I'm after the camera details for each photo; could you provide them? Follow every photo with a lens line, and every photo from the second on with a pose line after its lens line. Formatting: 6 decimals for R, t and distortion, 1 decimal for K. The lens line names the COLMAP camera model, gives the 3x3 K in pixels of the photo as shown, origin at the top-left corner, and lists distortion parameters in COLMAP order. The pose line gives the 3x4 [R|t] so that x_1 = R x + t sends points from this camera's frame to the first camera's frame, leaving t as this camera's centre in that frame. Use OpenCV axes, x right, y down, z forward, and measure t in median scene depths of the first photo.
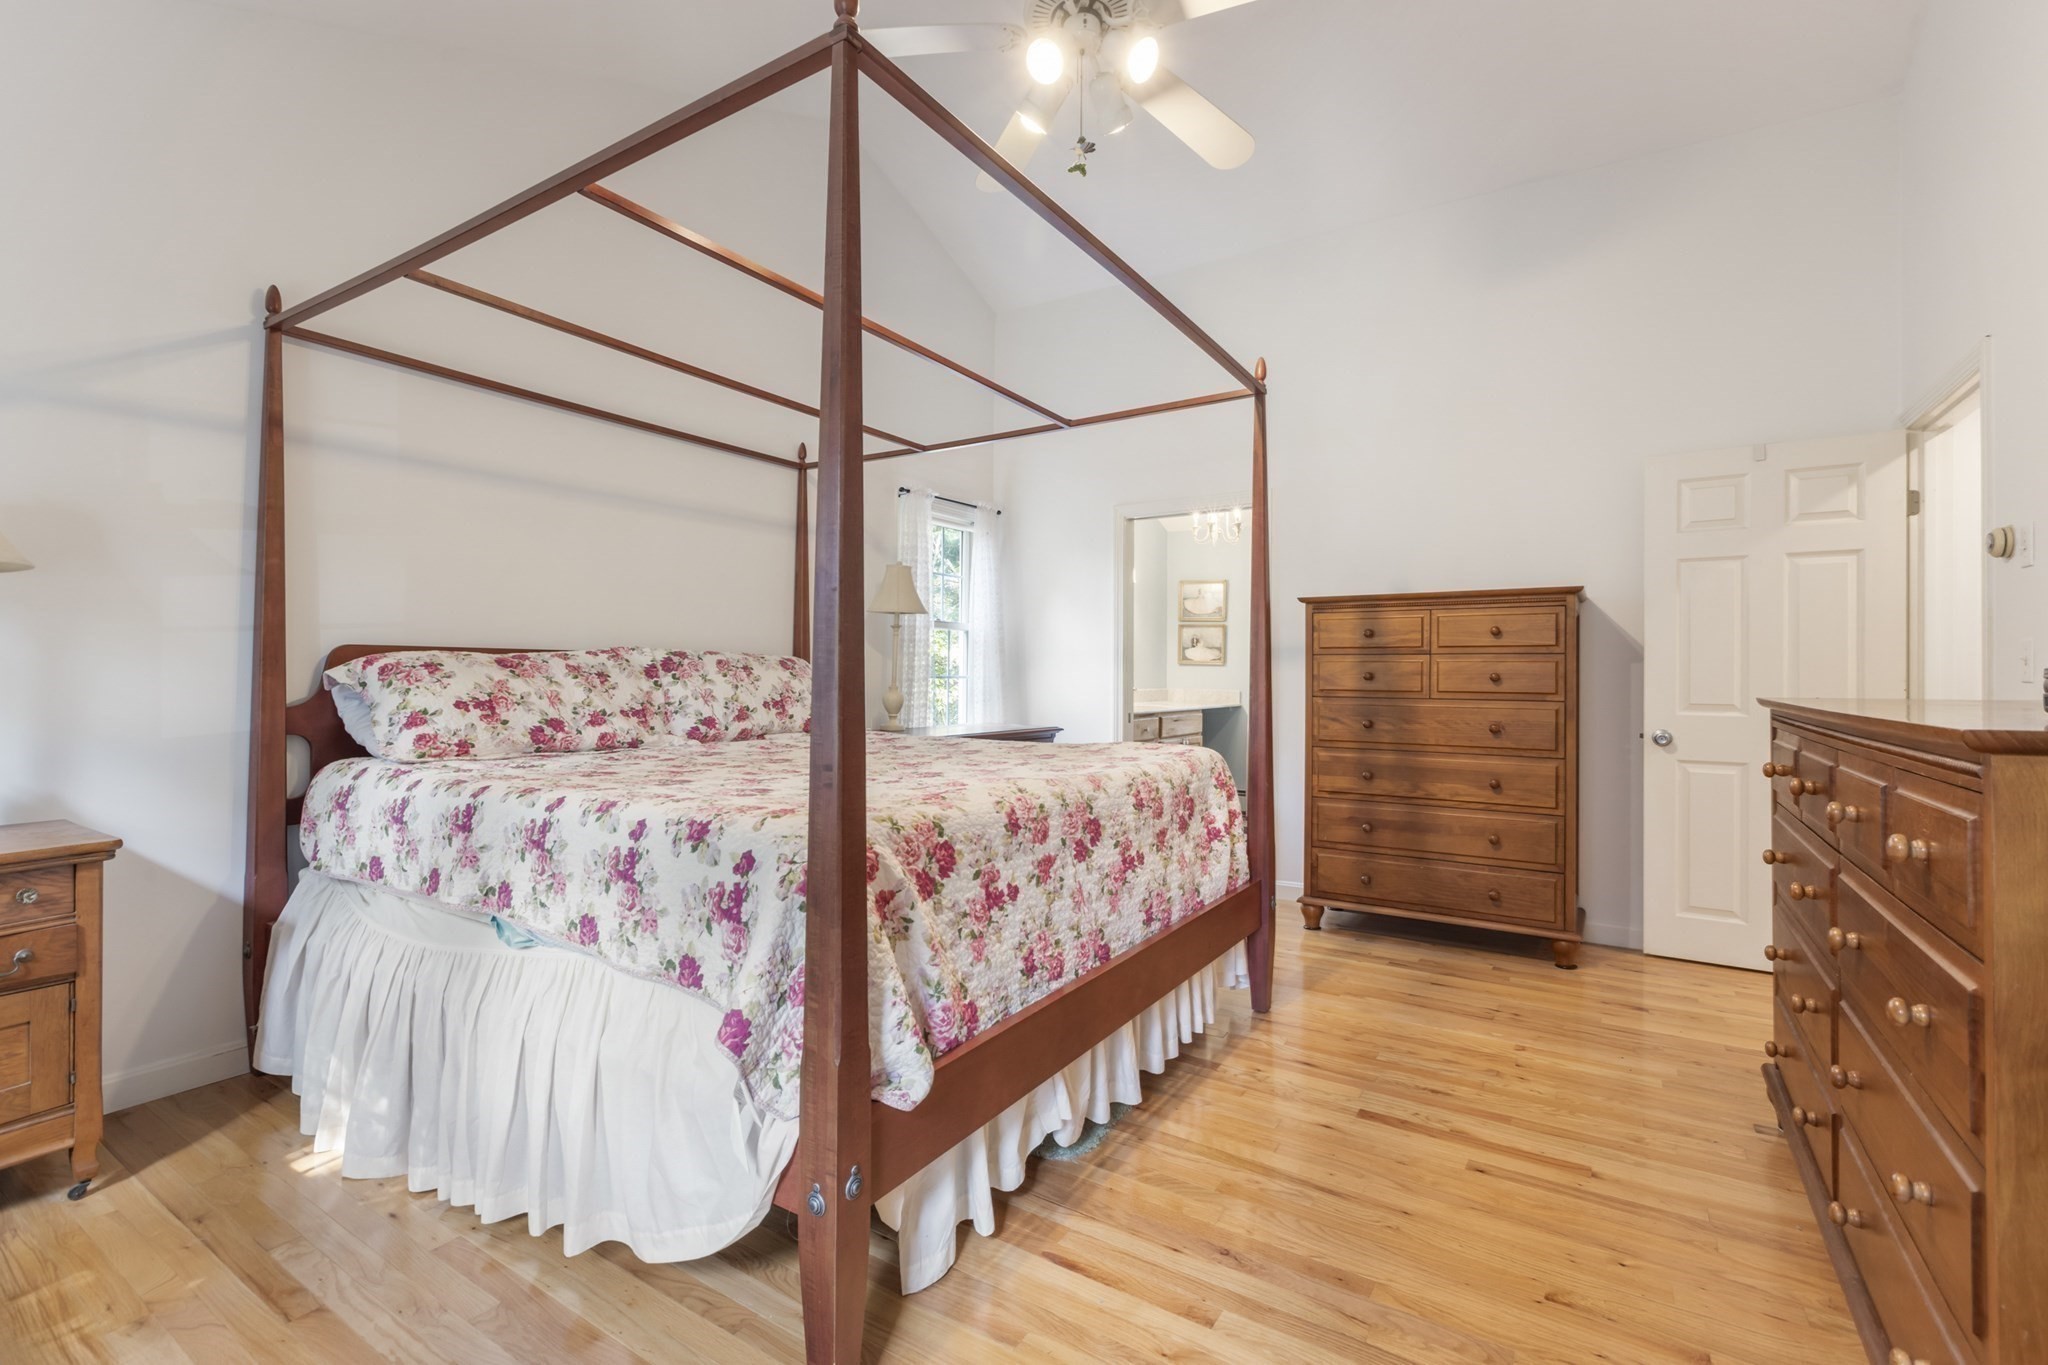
lens RADIAL K [[924.6, 0, 1010.5], [0, 924.6, 683.3], [0, 0, 1]] dist [-0.017602, 0.002290]
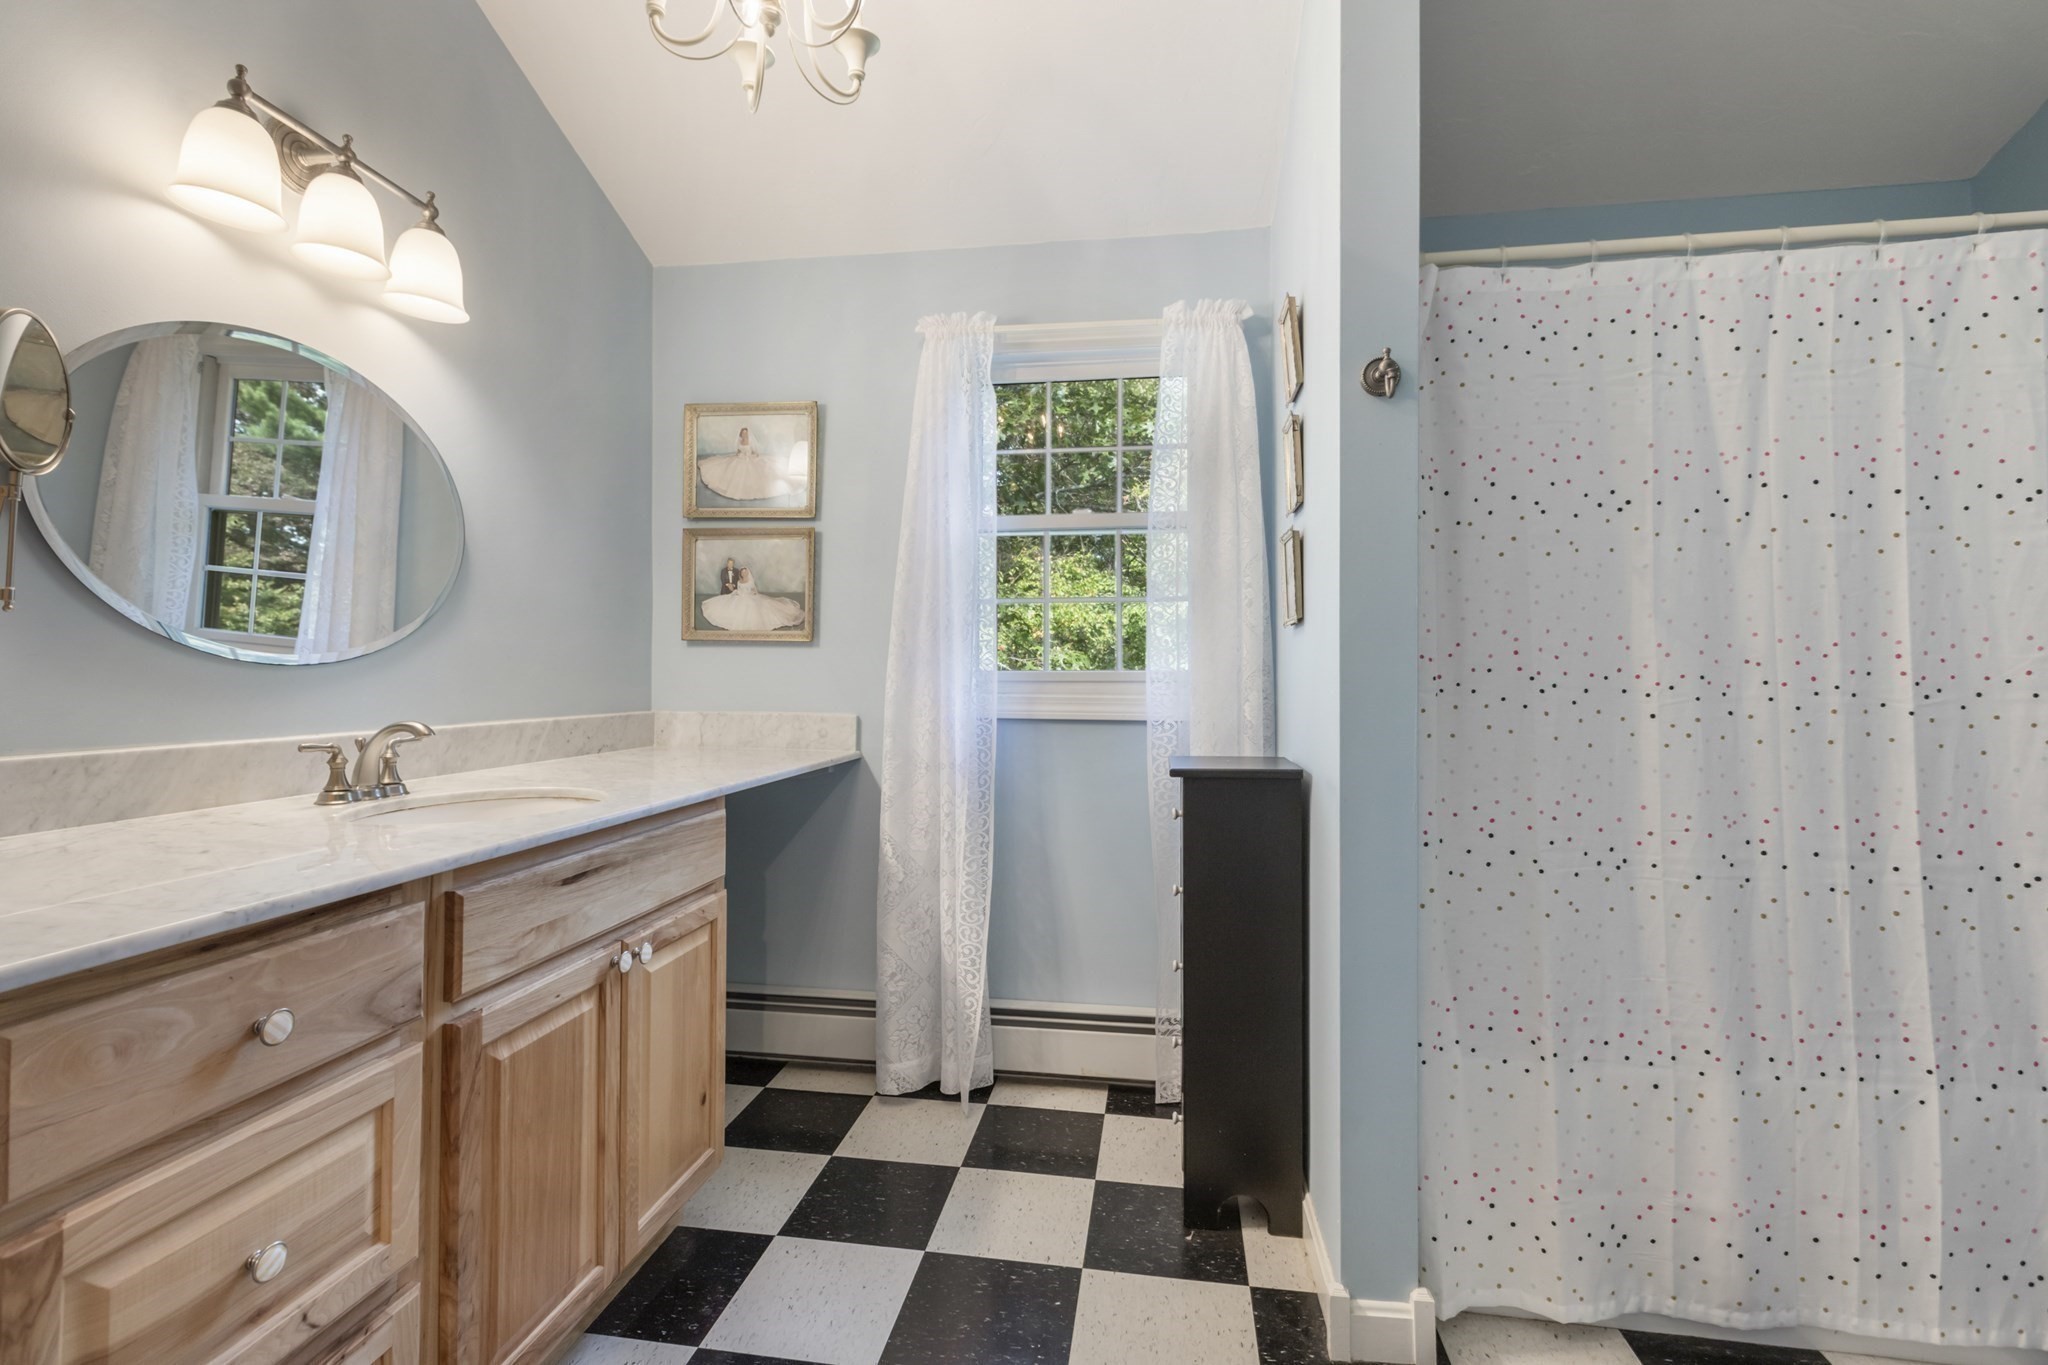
lens RADIAL K [[924.6, 0, 1023.3], [0, 924.6, 679.9], [0, 0, 1]] dist [-0.017602, 0.002290]
pose [[0.909979, -0.001184, 0.414652, 0.769633], [0.000700, 0.999999, 0.001319, -0.031834], [-0.414653, -0.000910, 0.909979, 3.137424]]
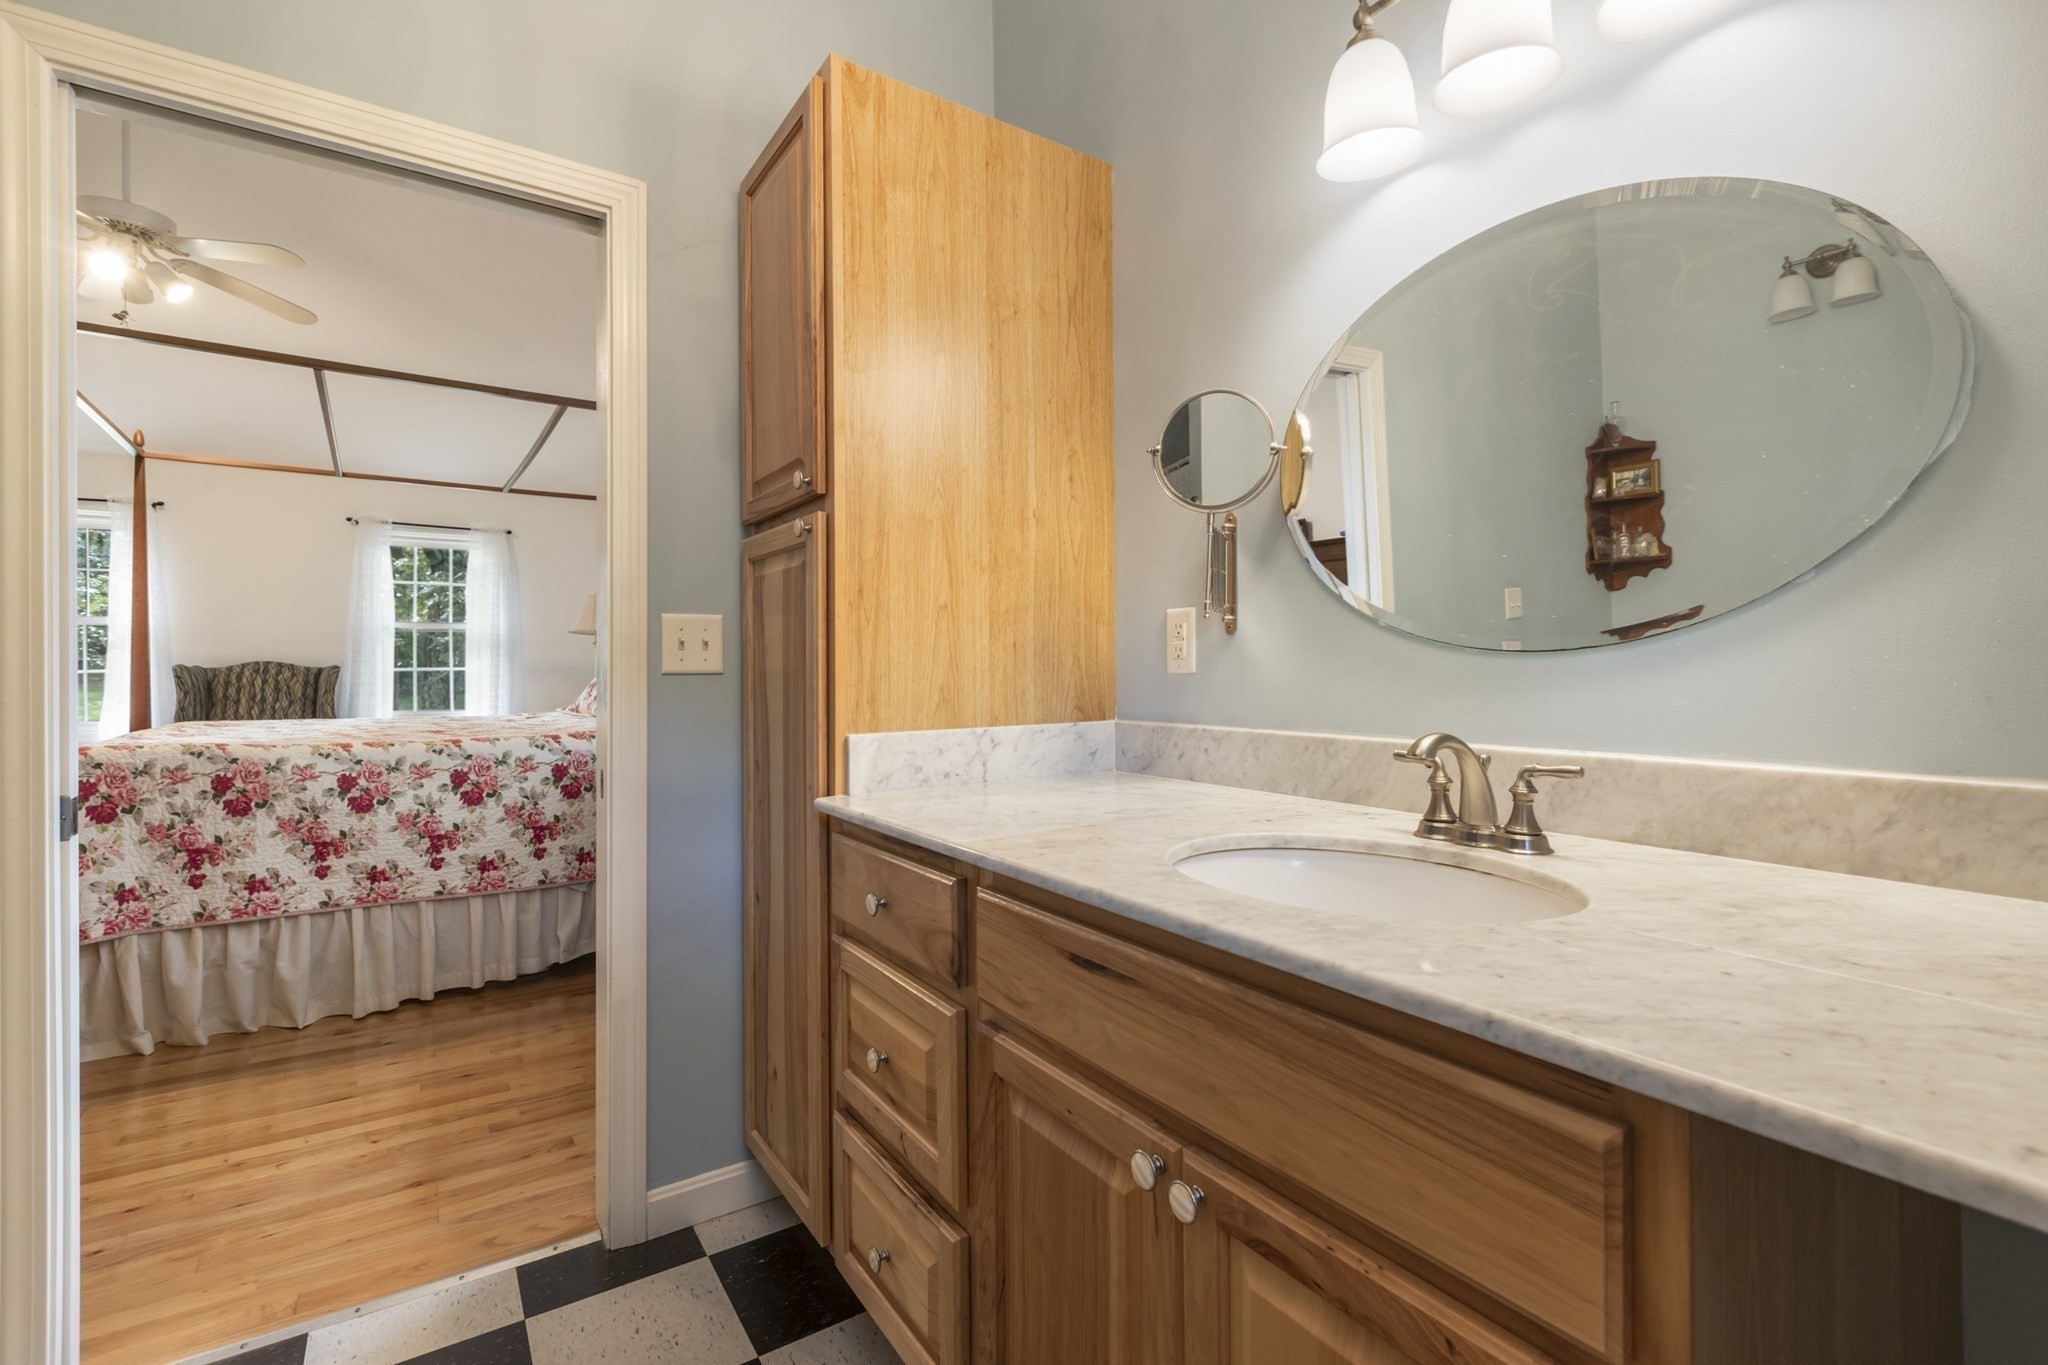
lens RADIAL K [[924.6, 0, 1028.9], [0, 924.6, 666.1], [0, 0, 1]] dist [-0.017602, 0.002290]
pose [[-0.383835, -0.003401, -0.923395, 0.792946], [-0.008662, 0.999962, -0.000082, -0.031846], [0.923361, 0.007967, -0.383850, 3.188215]]
